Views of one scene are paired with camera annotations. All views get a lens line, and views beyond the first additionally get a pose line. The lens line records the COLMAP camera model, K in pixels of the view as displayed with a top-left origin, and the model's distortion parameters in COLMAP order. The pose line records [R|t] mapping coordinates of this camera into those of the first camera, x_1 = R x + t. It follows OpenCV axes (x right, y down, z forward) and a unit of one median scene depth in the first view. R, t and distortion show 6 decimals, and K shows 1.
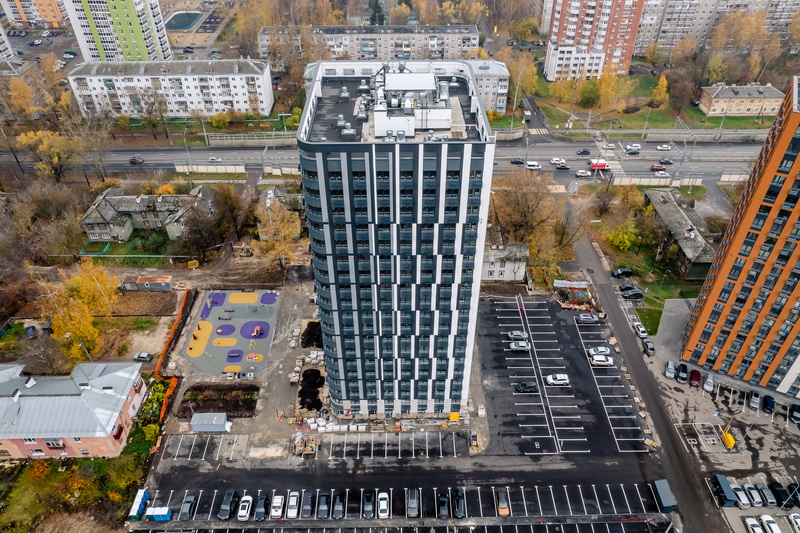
lens RADIAL K [[550.4, 0, 401.9], [0, 550.4, 276.8], [0, 0, 1]] dist [-0.067436, 0.055647]
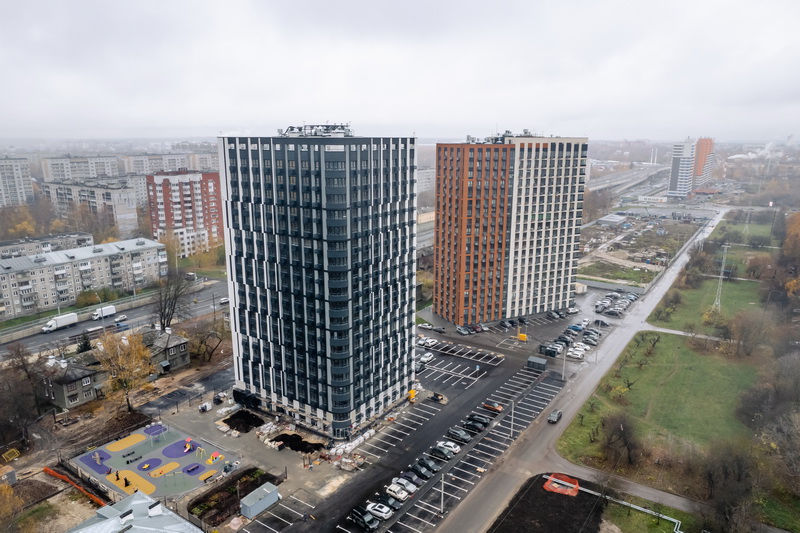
lens RADIAL K [[550.4, 0, 401.9], [0, 550.4, 276.8], [0, 0, 1]] dist [-0.067436, 0.055647]
pose [[0.581049, -0.206280, 0.787293, -0.375365], [0.524237, 0.834801, -0.168176, 0.108068], [-0.622542, 0.510446, 0.593200, 0.084099]]
